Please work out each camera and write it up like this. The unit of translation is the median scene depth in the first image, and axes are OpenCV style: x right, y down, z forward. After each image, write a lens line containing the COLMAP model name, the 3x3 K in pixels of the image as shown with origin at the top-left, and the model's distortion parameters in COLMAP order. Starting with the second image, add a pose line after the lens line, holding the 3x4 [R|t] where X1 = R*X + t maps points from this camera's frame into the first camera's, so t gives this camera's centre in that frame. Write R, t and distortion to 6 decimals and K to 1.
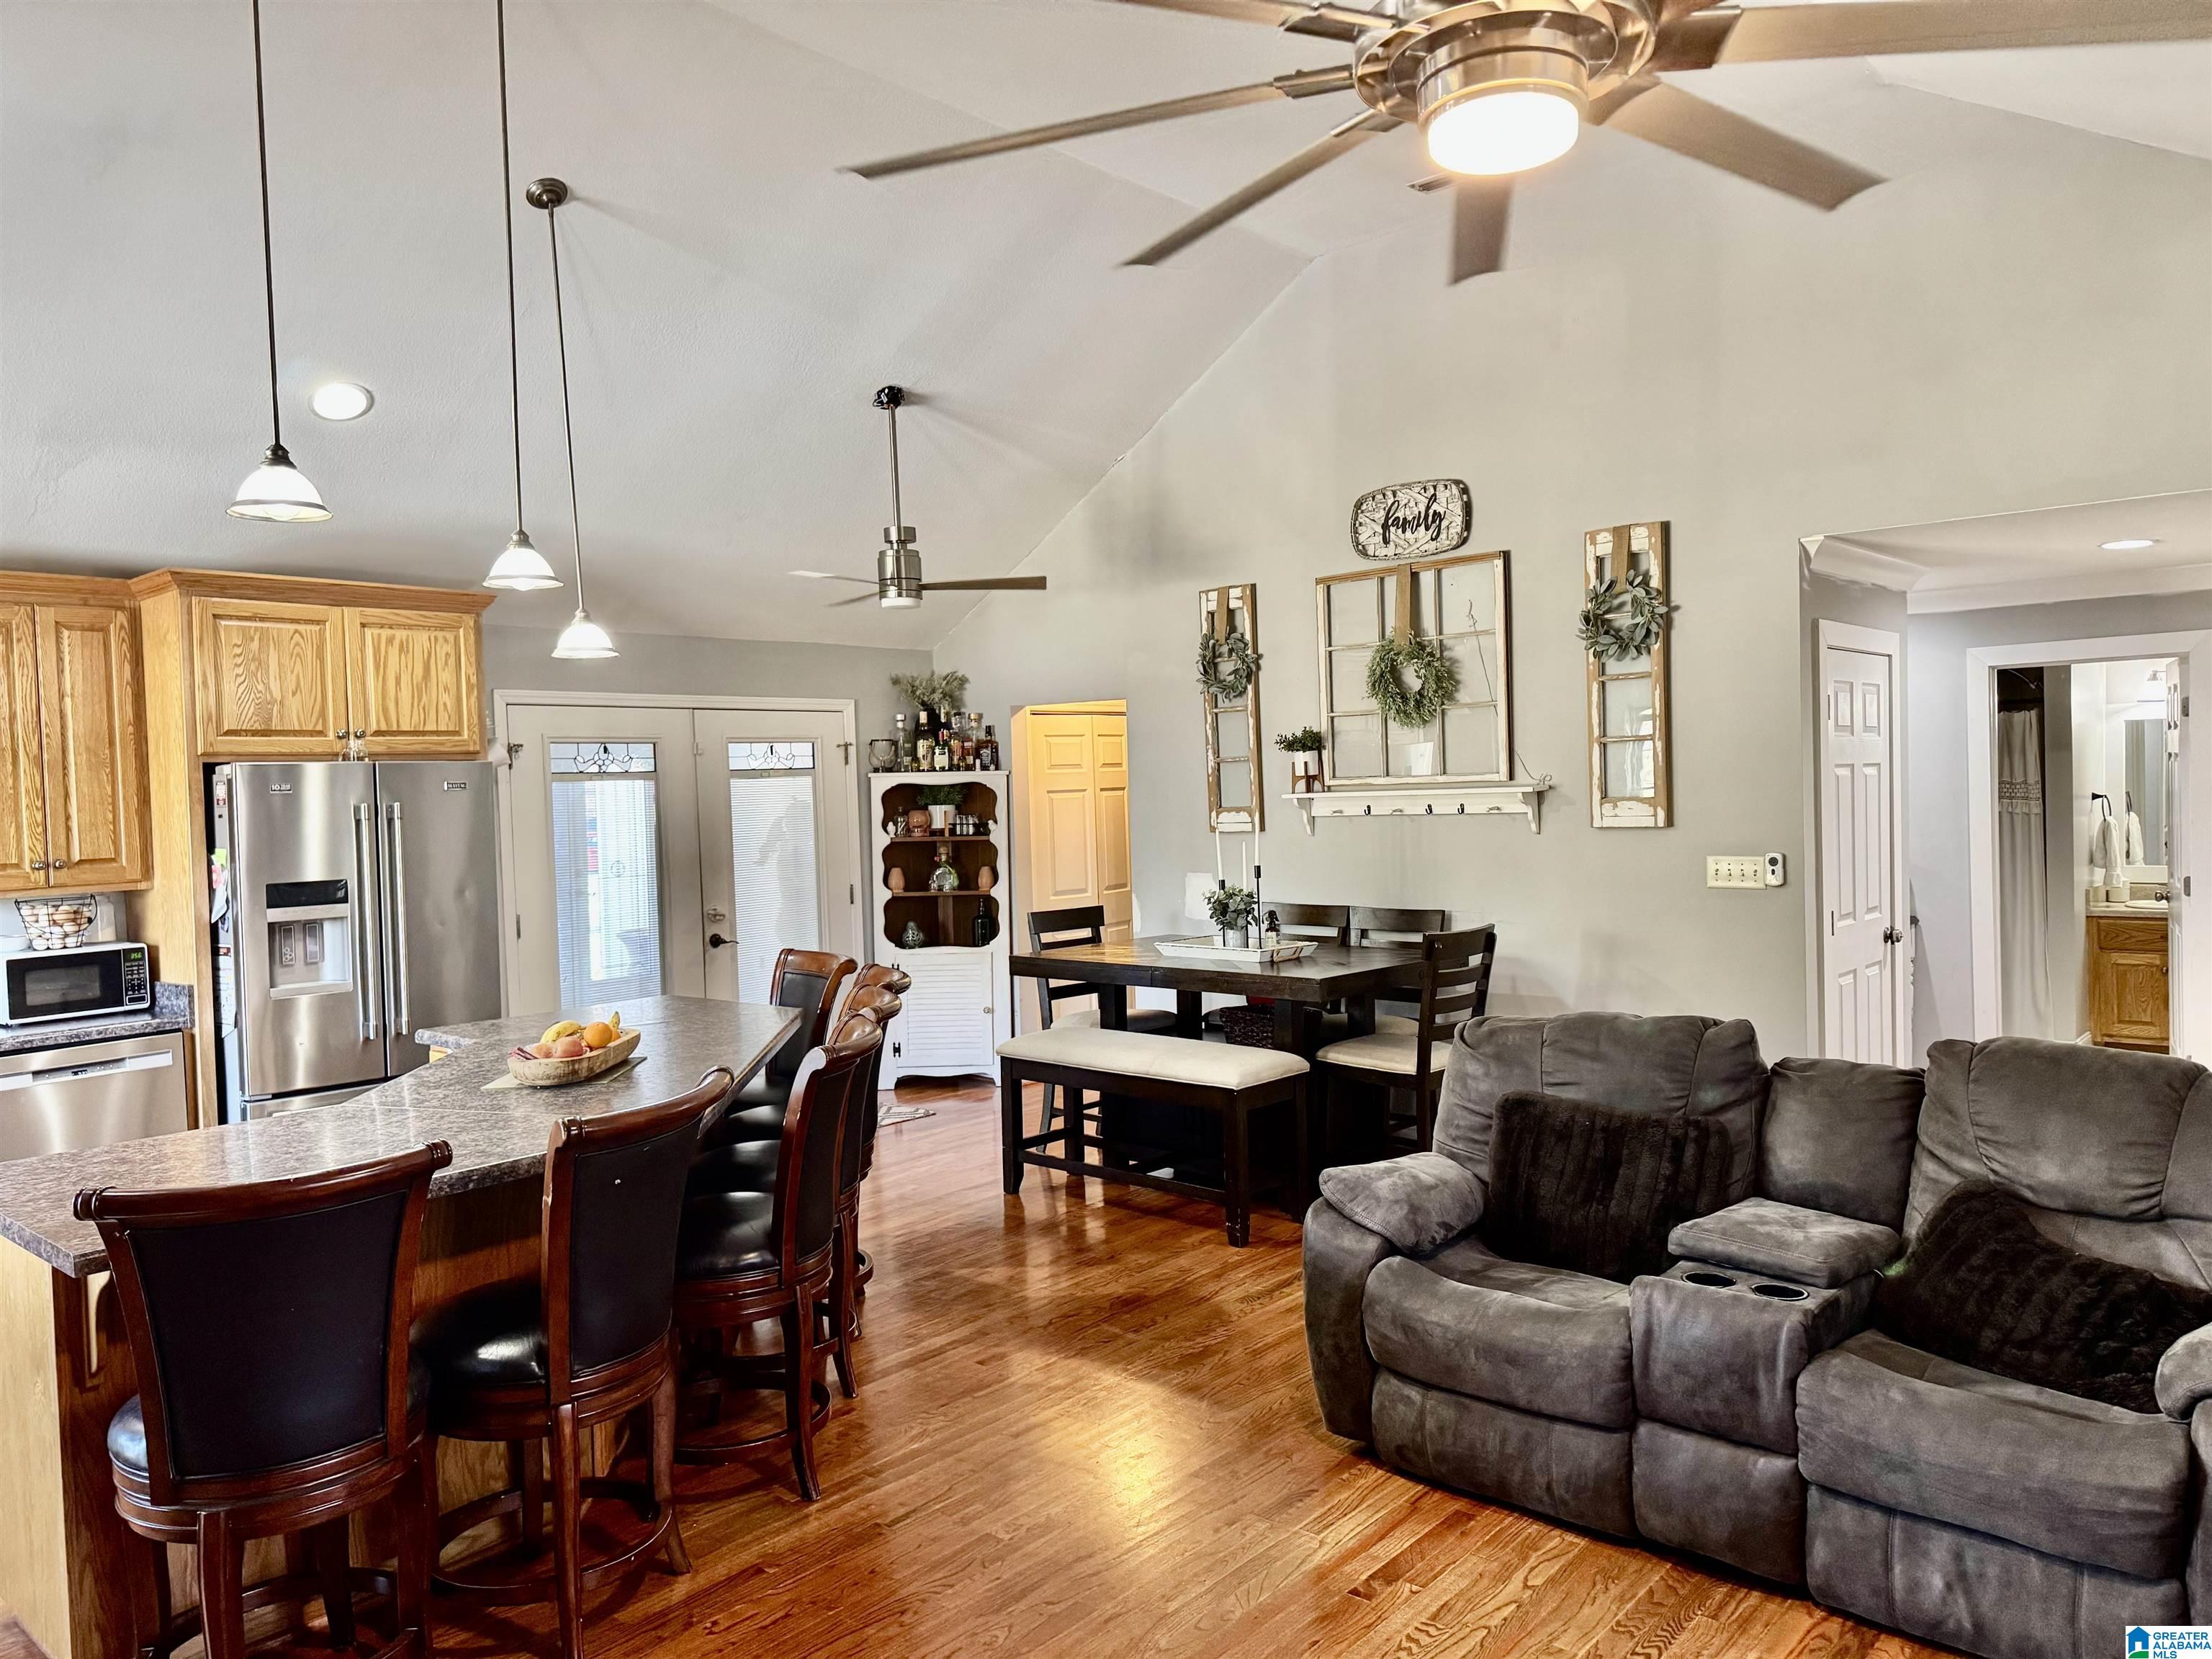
lens RADIAL K [[1570.7, 0, 1107.8], [0, 1570.7, 821.9], [0, 0, 1]] dist [0.043752, -0.017348]
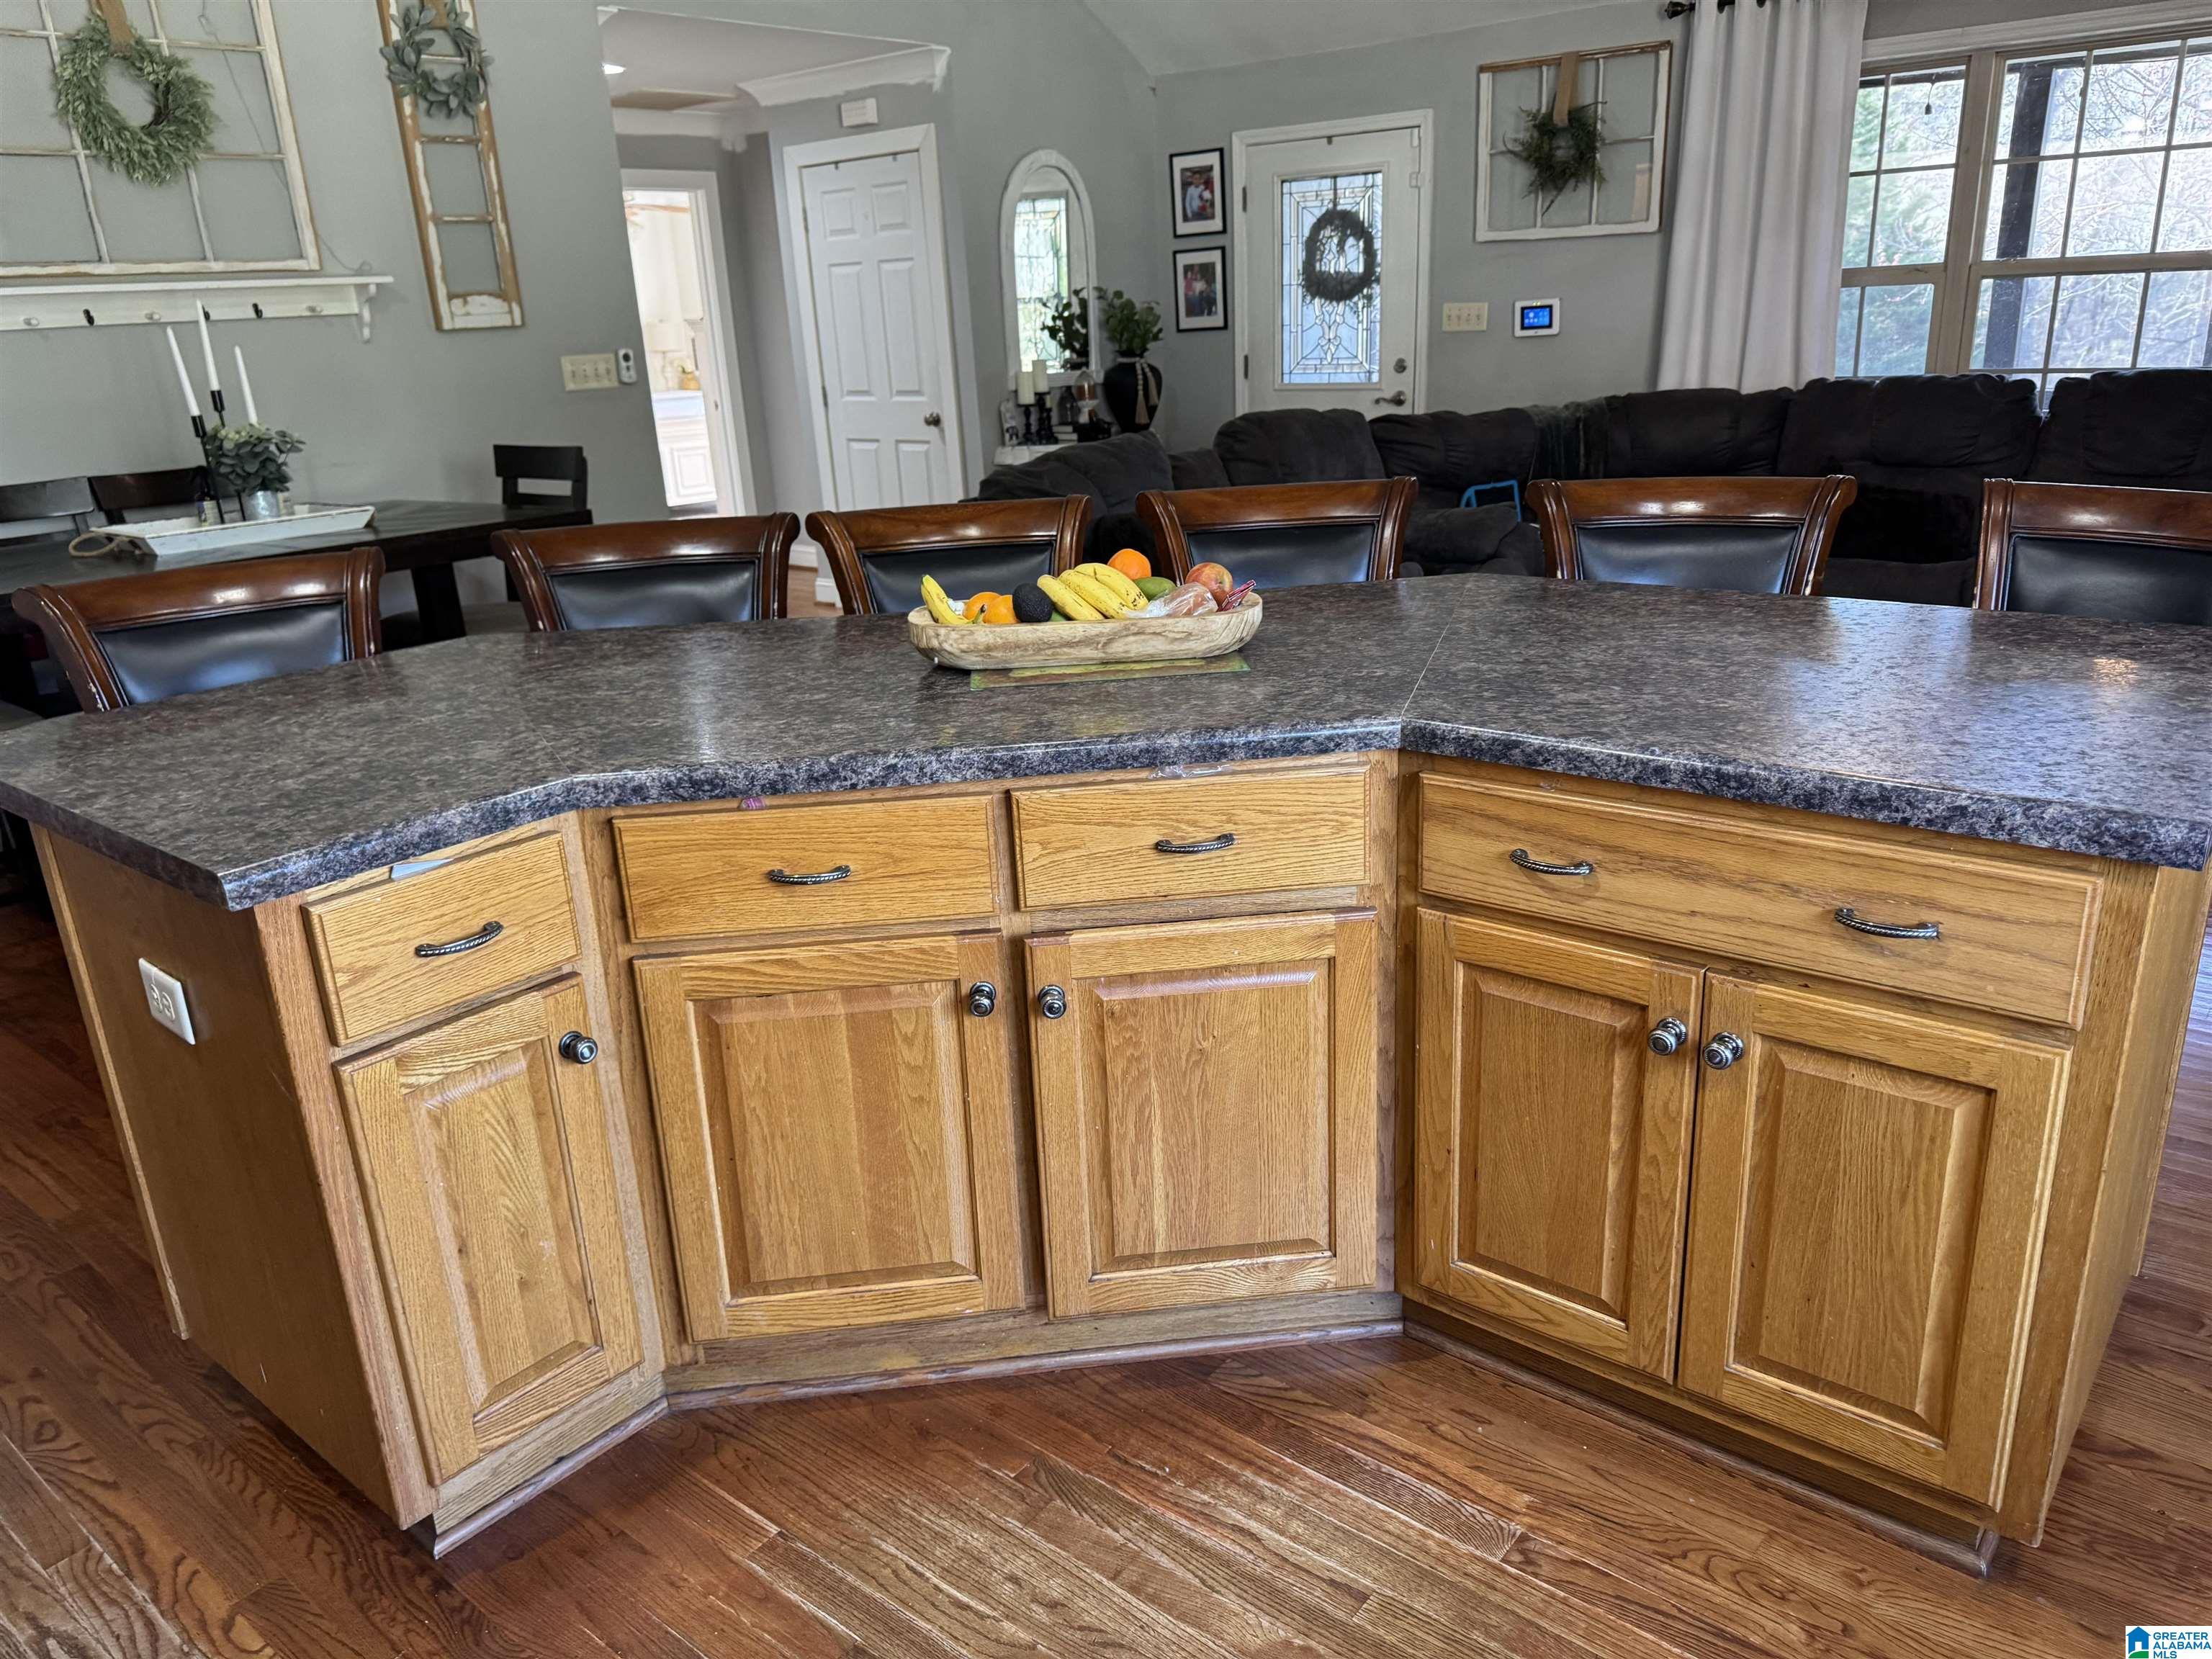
lens RADIAL K [[1570.7, 0, 1115.3], [0, 1570.7, 835.3], [0, 0, 1]] dist [0.043752, -0.017348]
pose [[-0.029952, -0.293976, 0.955343, -0.608887], [0.074244, 0.952478, 0.295422, 0.038044], [-0.996790, 0.079777, -0.006703, 0.685351]]
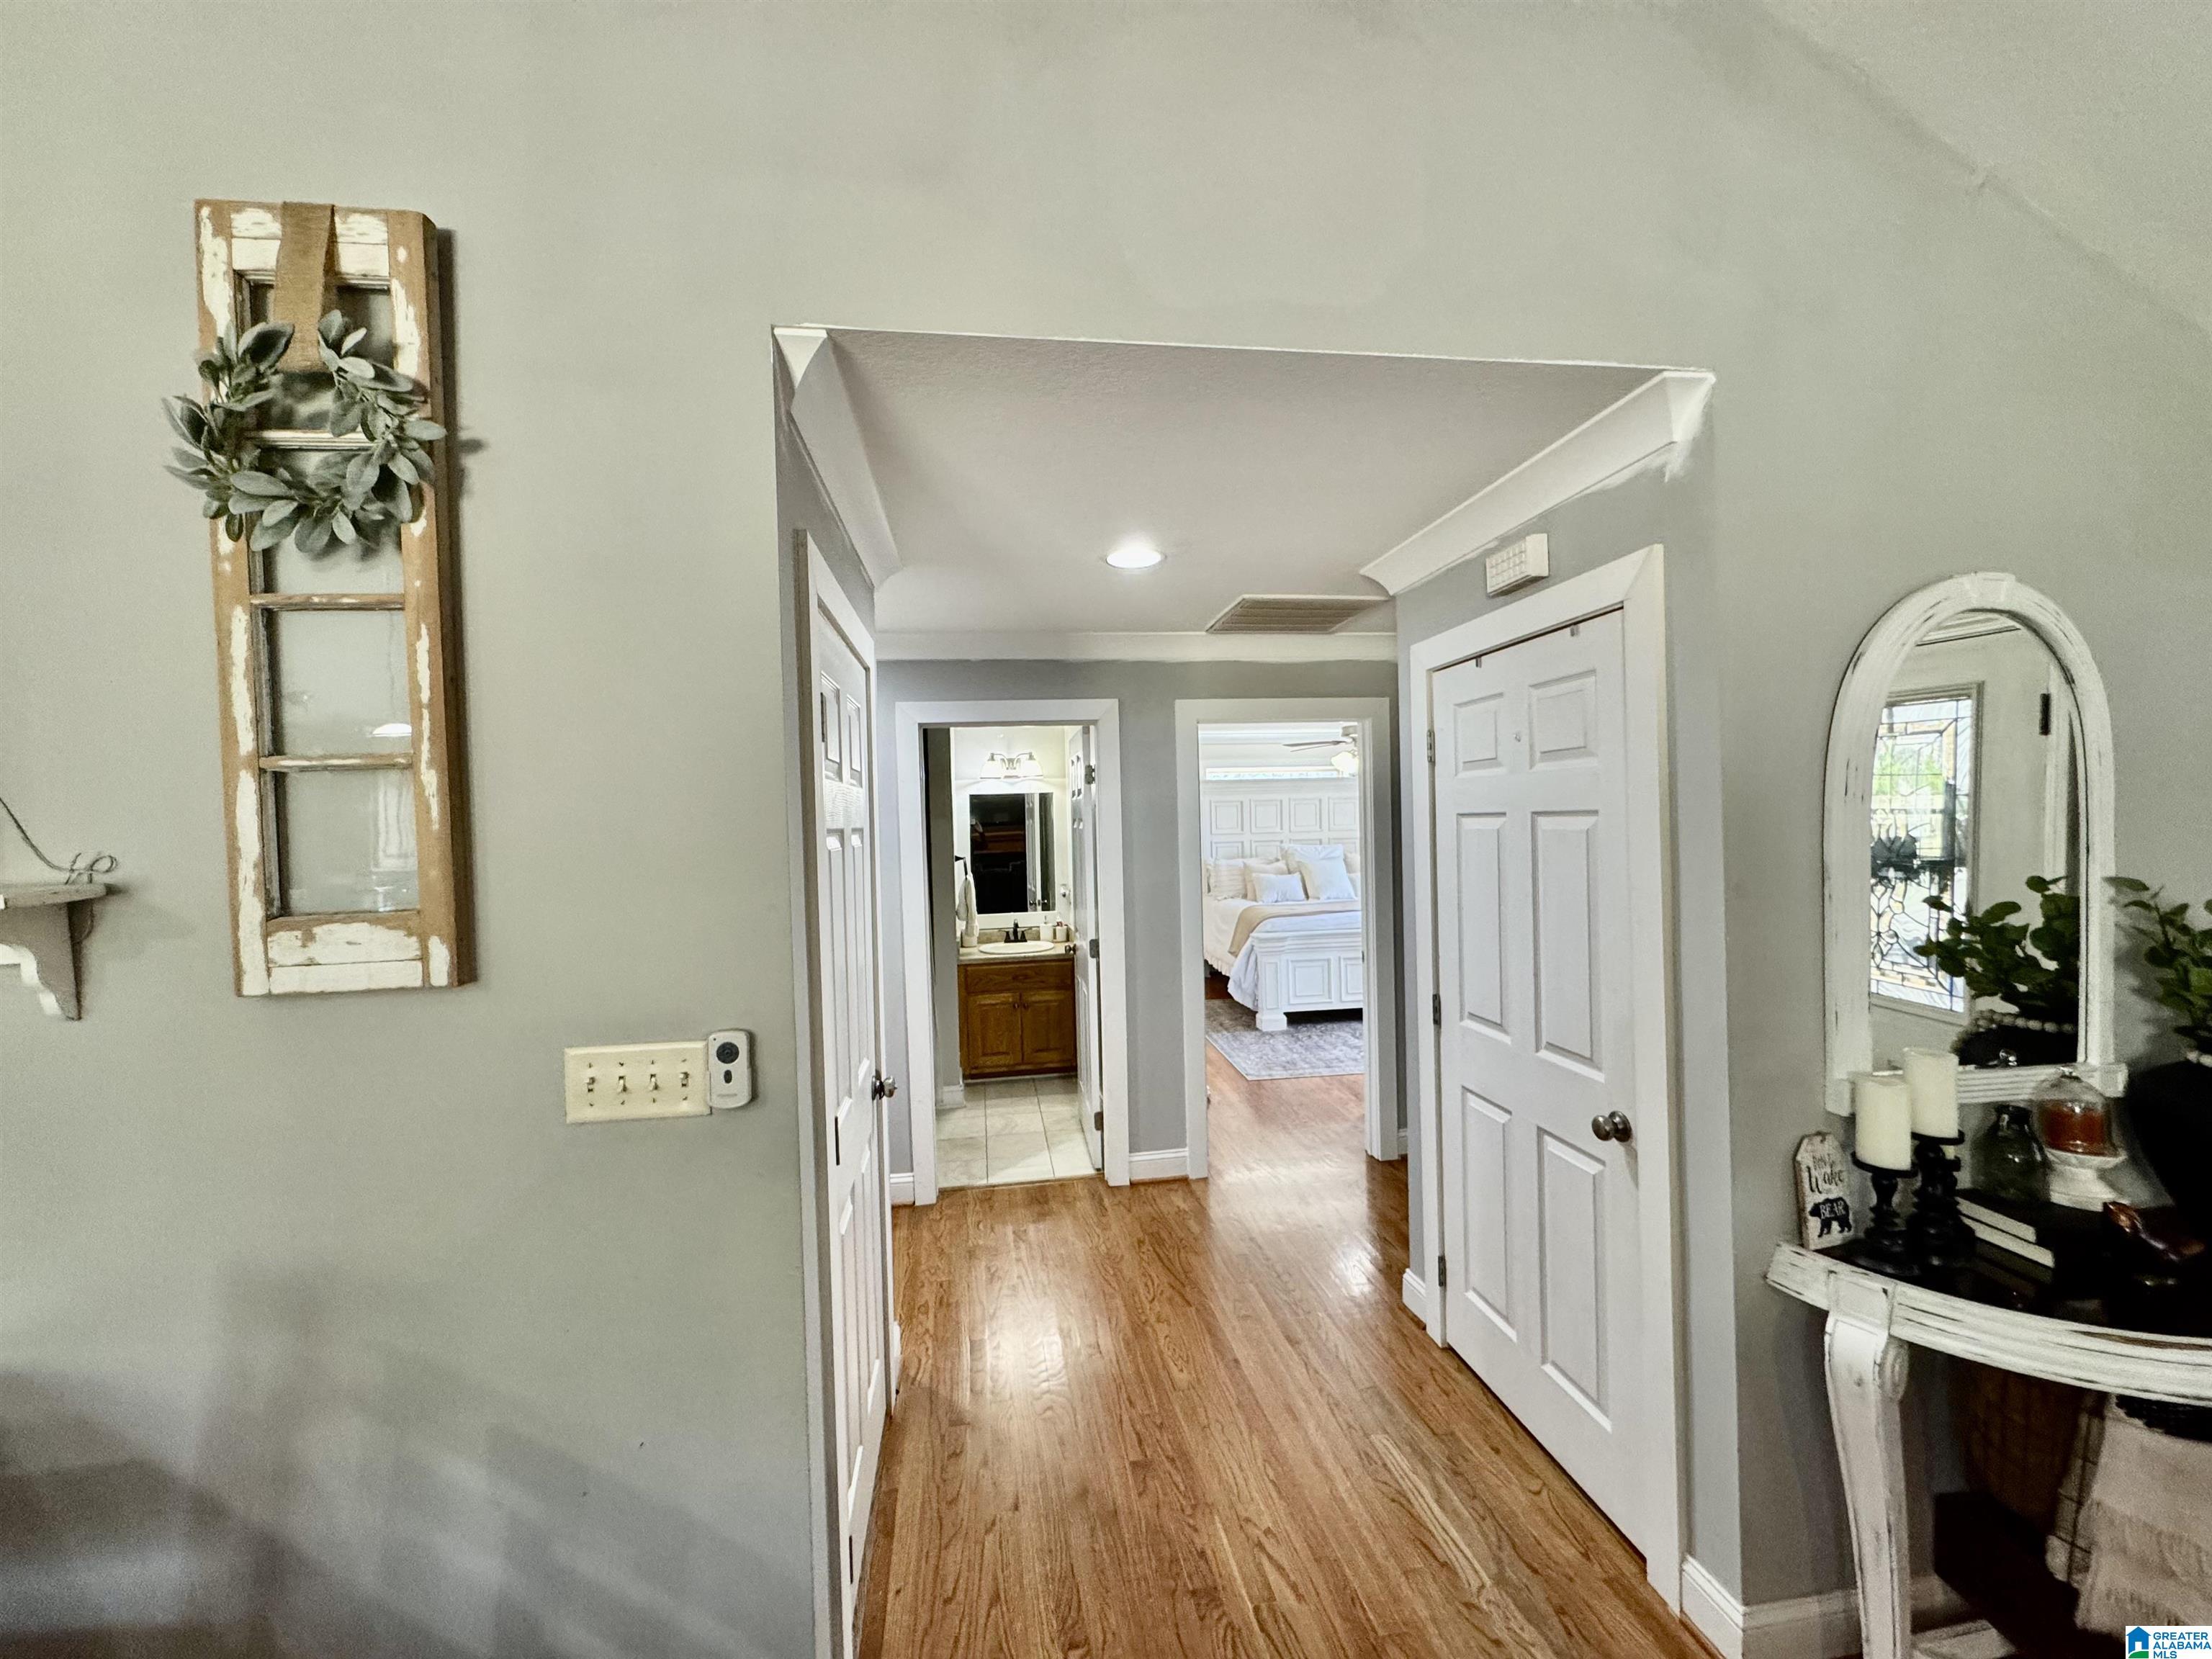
lens RADIAL K [[880.6, 0, 1101.4], [0, 880.6, 830.3], [0, 0, 1]] dist [-0.003527, 0.000739]
pose [[0.645942, -0.000725, 0.763386, 0.287027], [0.029642, 0.999269, -0.024132, -0.025514], [-0.762811, 0.038216, 0.645491, 0.723920]]
